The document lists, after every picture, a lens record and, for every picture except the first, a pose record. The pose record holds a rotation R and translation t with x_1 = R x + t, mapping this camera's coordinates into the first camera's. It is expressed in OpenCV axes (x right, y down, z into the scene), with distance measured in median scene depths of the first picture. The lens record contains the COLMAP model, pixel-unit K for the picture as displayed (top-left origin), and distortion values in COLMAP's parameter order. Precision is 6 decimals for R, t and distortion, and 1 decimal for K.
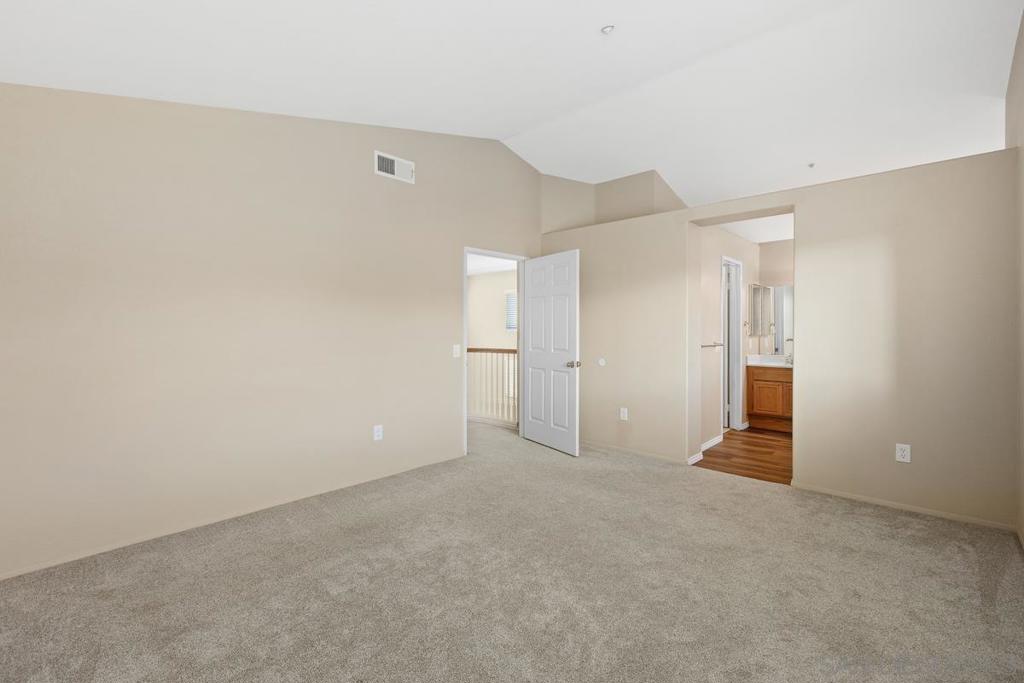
lens RADIAL K [[460.5, 0, 518.7], [0, 460.5, 339.0], [0, 0, 1]] dist [-0.001369, -0.000349]
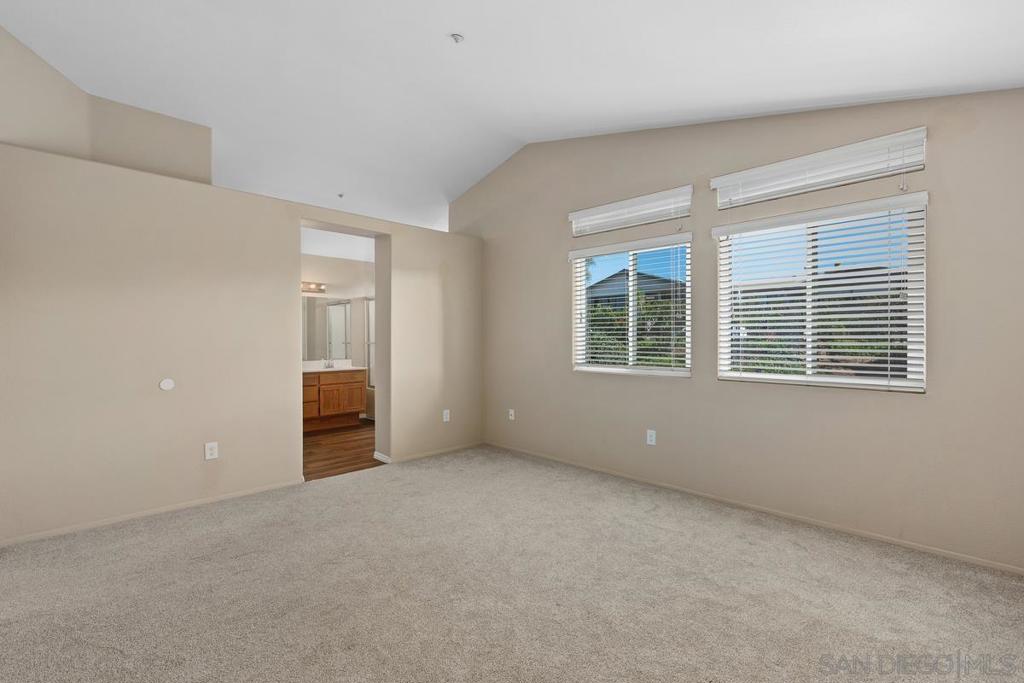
lens RADIAL K [[460.5, 0, 518.7], [0, 460.5, 339.0], [0, 0, 1]] dist [-0.001369, -0.000349]
pose [[0.017759, -0.003713, 0.999835, -0.564588], [0.017750, 0.999837, 0.003398, -0.009294], [-0.999685, 0.017686, 0.017822, 0.570055]]
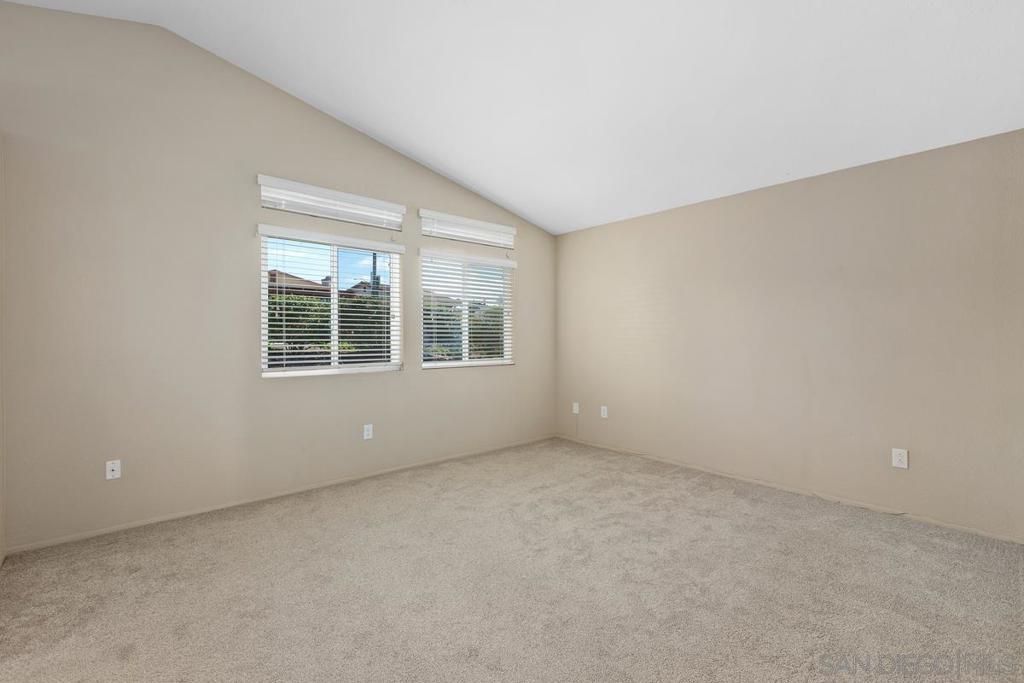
lens RADIAL K [[427.0, 0, 512.0], [0, 427.0, 341.5], [0, 0, 1]] dist [-0.000779, -0.000068]
pose [[-0.994261, 0.000536, 0.106979, 0.001168], [0.003160, 0.999698, 0.024356, -0.013450], [-0.106933, 0.024555, -0.993963, 1.209083]]
